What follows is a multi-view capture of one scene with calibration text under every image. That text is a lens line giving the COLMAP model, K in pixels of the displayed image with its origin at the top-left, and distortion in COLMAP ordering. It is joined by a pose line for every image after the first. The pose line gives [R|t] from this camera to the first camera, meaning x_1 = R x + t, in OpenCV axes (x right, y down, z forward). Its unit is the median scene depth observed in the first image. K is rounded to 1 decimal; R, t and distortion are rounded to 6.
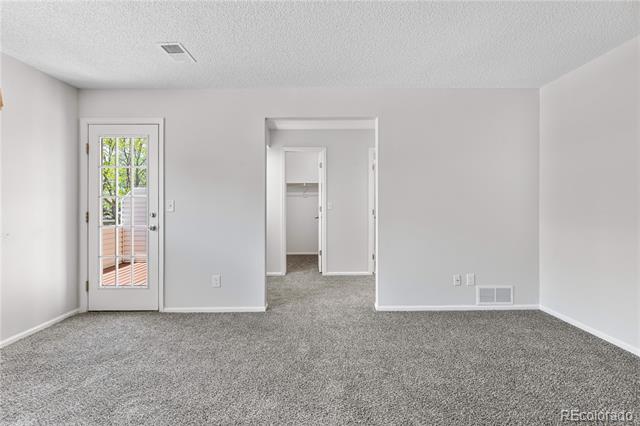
lens RADIAL K [[286.5, 0, 321.1], [0, 286.5, 207.3], [0, 0, 1]] dist [-0.002299, 0.000355]
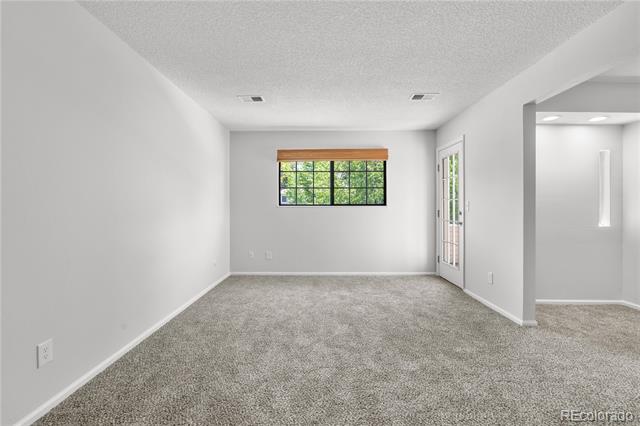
lens RADIAL K [[286.5, 0, 320.4], [0, 286.5, 209.8], [0, 0, 1]] dist [-0.002299, 0.000355]
pose [[-0.018491, 0.012572, -0.999750, 0.733065], [-0.012943, 0.999834, 0.012812, 0.004683], [0.999745, 0.013176, -0.018325, 0.417600]]
